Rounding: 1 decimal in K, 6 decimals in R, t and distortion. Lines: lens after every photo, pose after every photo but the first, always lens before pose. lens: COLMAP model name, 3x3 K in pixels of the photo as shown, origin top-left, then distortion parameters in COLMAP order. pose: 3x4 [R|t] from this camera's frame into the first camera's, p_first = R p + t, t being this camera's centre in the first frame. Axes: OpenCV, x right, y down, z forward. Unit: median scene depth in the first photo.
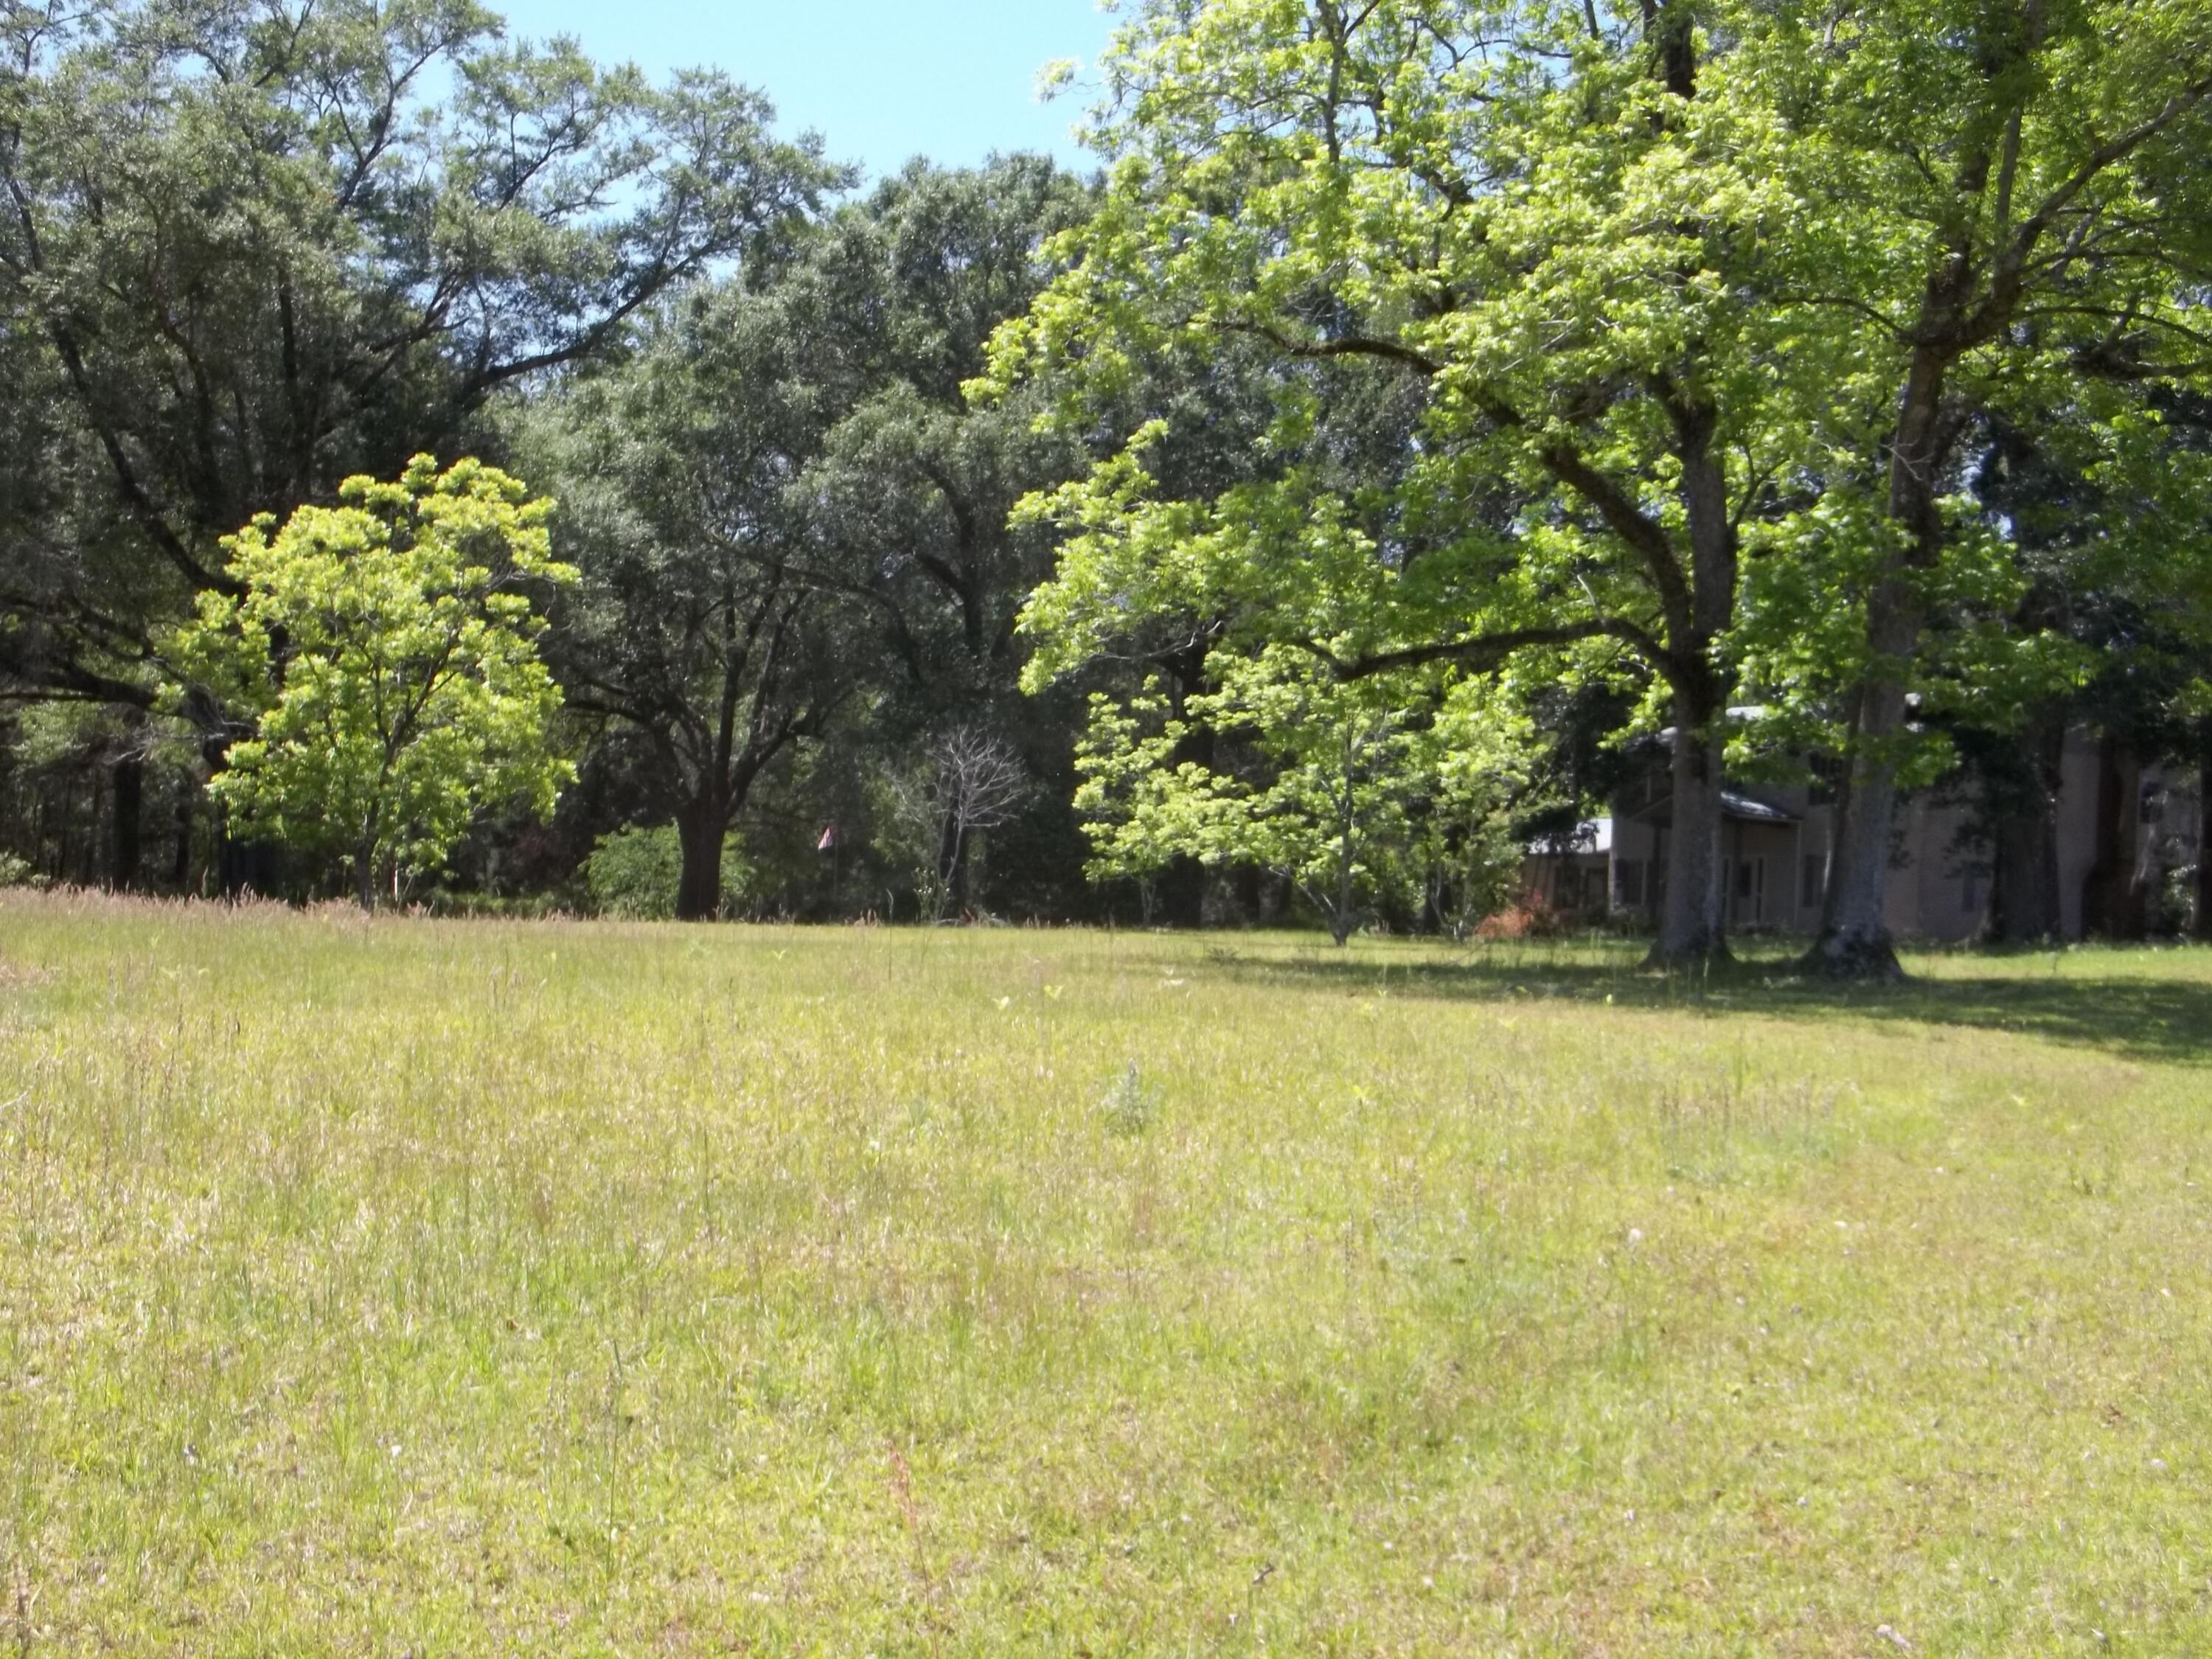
lens RADIAL K [[2895.7, 0, 1093.8], [0, 2895.7, 828.1], [0, 0, 1]] dist [0.075666, 0.000000]
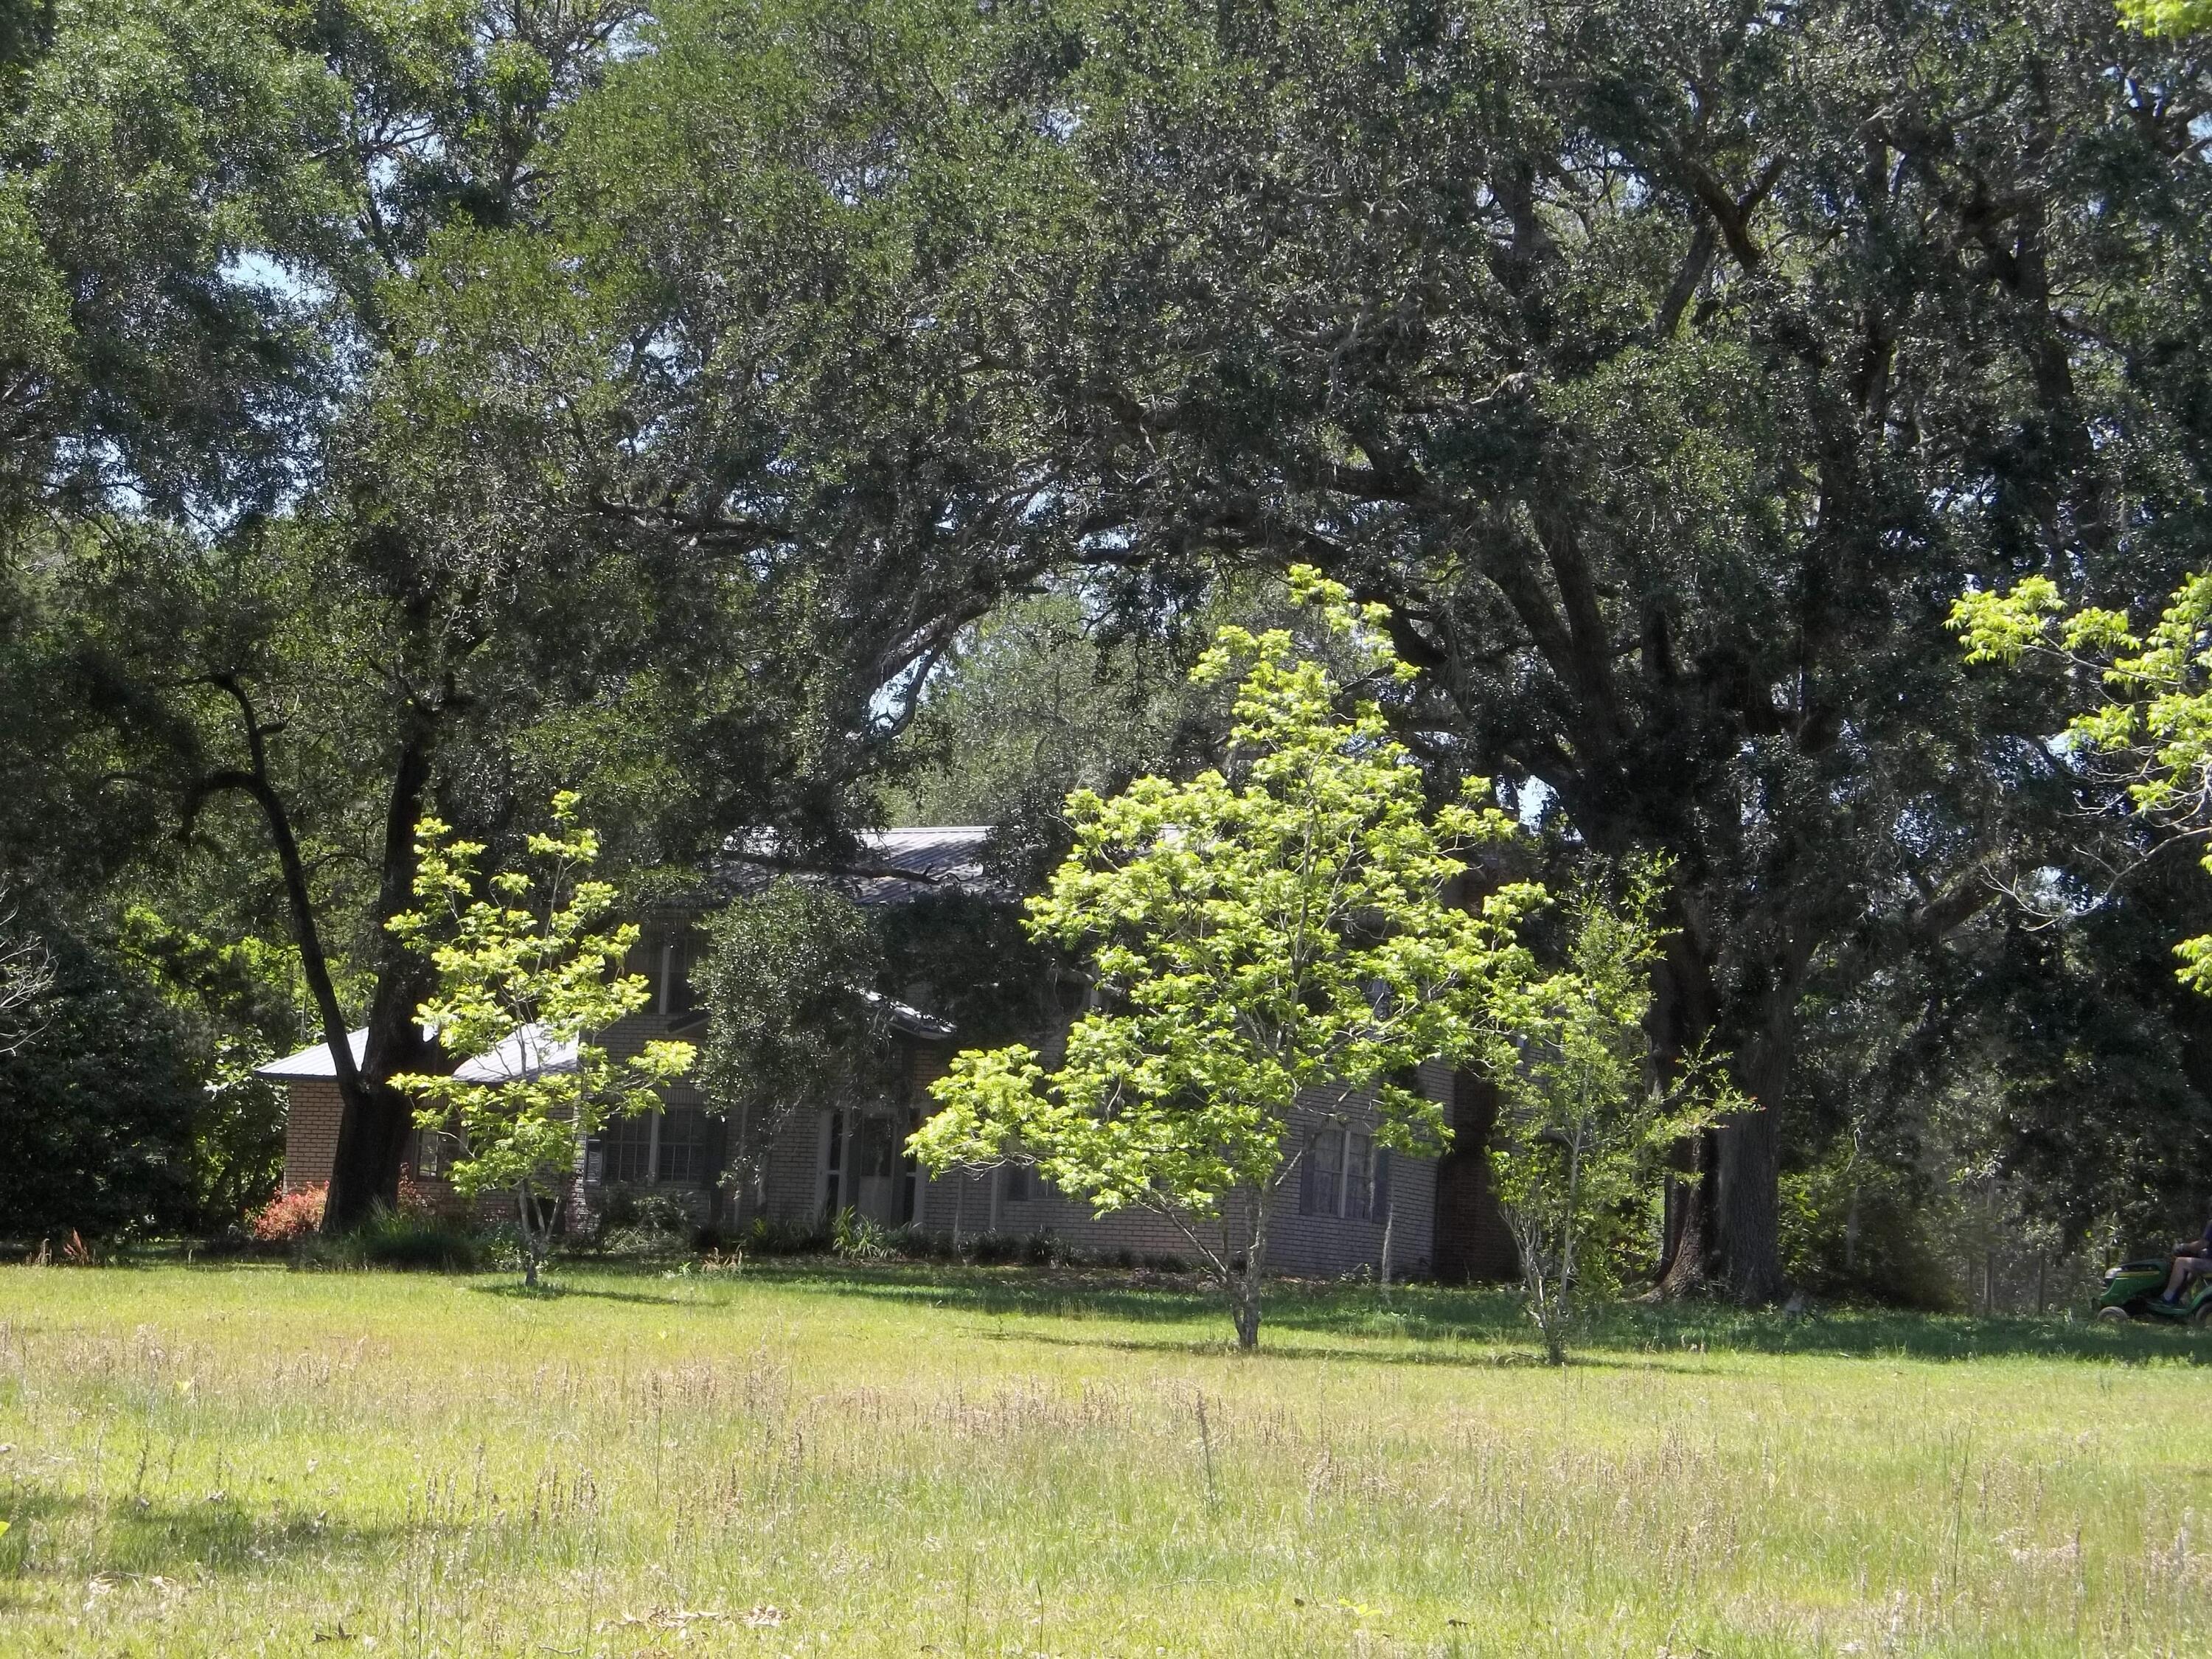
lens RADIAL K [[5542.5, 0, 1046.6], [0, 5542.5, 829.9], [0, 0, 1]] dist [0.237792, 0.000000]
pose [[0.876808, 0.047958, 0.478442, -0.320504], [-0.036254, 0.998775, -0.033673, -0.013356], [-0.479471, 0.012180, 0.877473, 0.078636]]
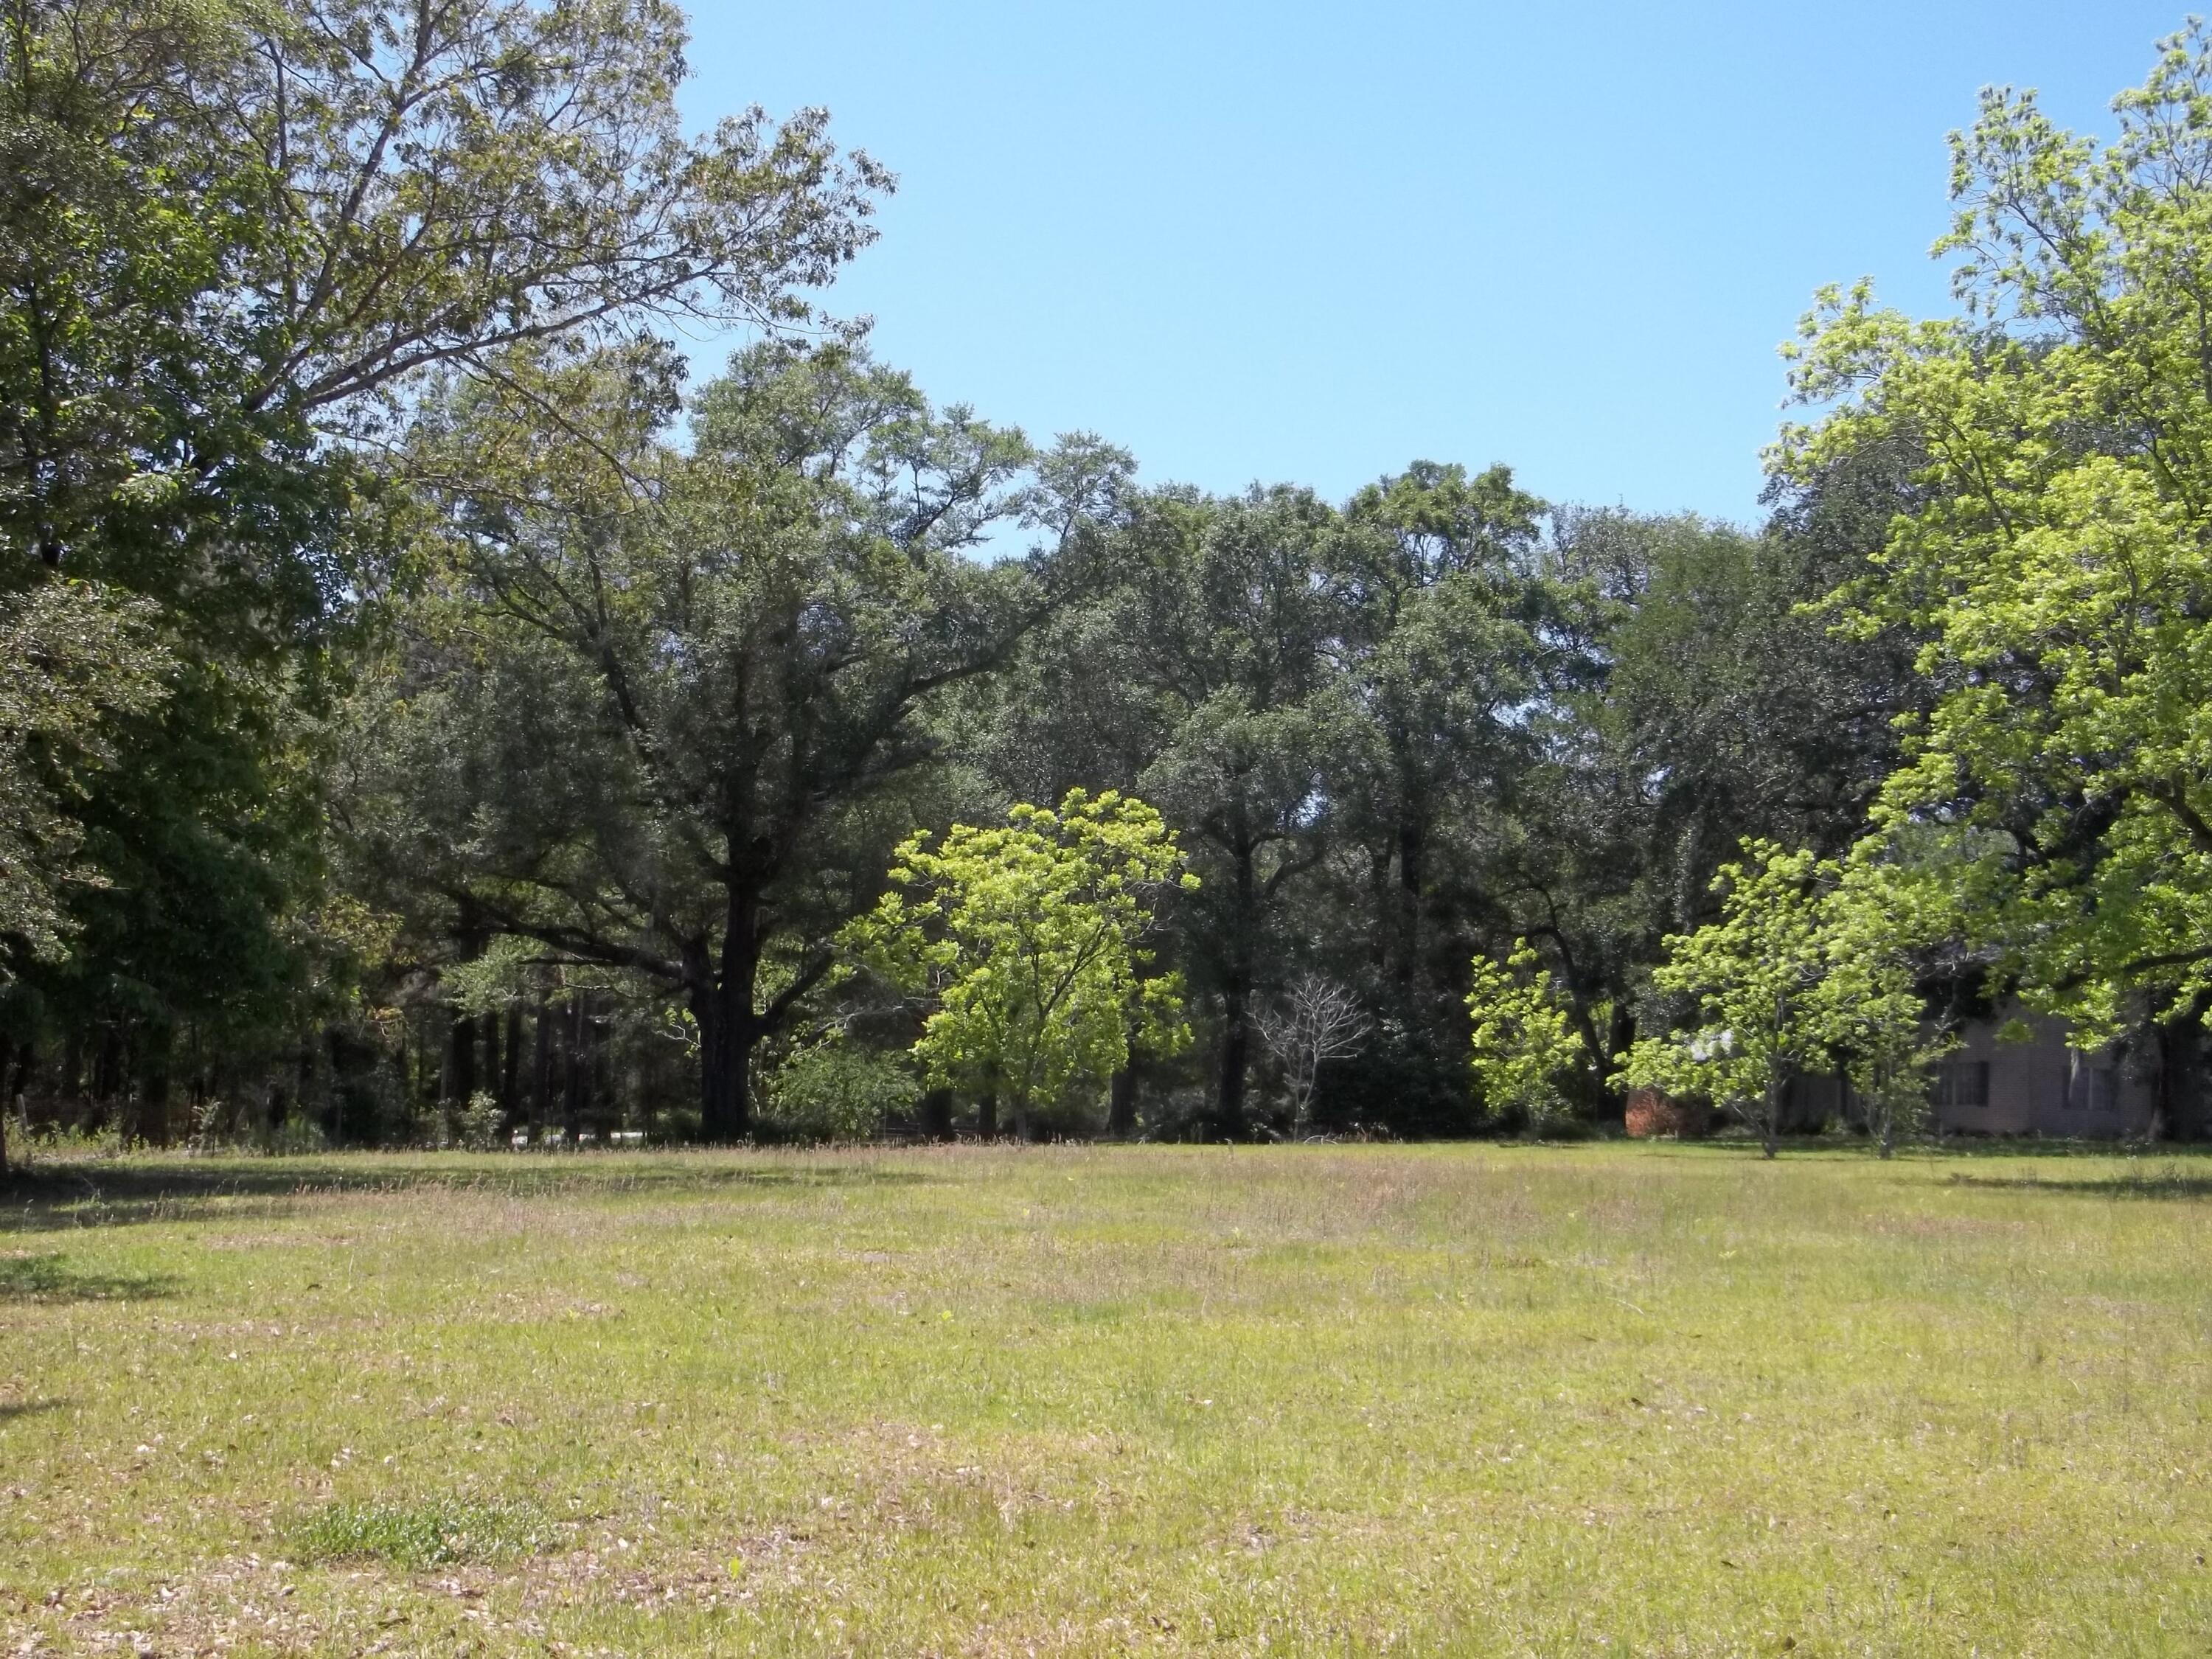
lens RADIAL K [[3019.4, 0, 1161.1], [0, 3019.4, 836.7], [0, 0, 1]] dist [0.100407, 0.000000]
pose [[0.994131, -0.008287, 0.107862, -0.237452], [0.014961, 0.998012, -0.061217, -0.016519], [-0.107140, 0.062471, 0.992279, -0.236294]]
